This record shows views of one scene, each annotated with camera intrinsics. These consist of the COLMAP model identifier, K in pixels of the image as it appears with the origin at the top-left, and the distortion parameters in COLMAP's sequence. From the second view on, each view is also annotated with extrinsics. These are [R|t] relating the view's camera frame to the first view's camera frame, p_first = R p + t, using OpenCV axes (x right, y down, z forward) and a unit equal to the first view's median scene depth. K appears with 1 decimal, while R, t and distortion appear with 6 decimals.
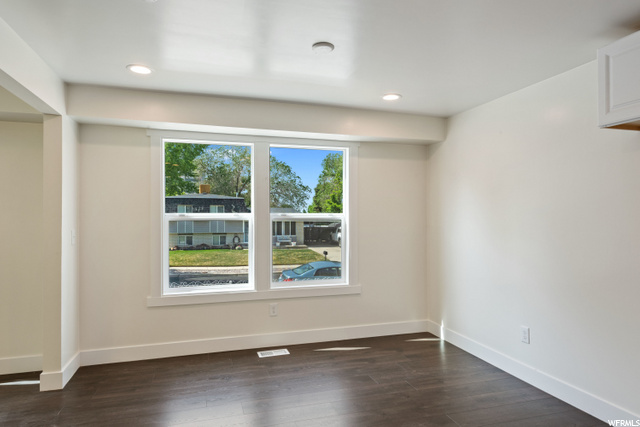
lens RADIAL K [[398.1, 0, 320.0], [0, 398.1, 213.5], [0, 0, 1]] dist [-0.000184, 0.000136]
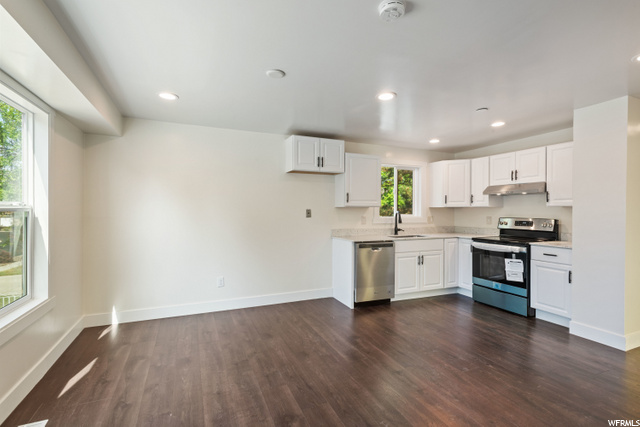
lens RADIAL K [[291.4, 0, 320.0], [0, 291.4, 213.5], [0, 0, 1]] dist [0.002152, 0.000026]
pose [[-0.110987, -0.005424, 0.993807, -0.624927], [-0.010929, 0.999931, 0.004237, 0.014637], [-0.993762, -0.010391, -0.111038, 0.655481]]
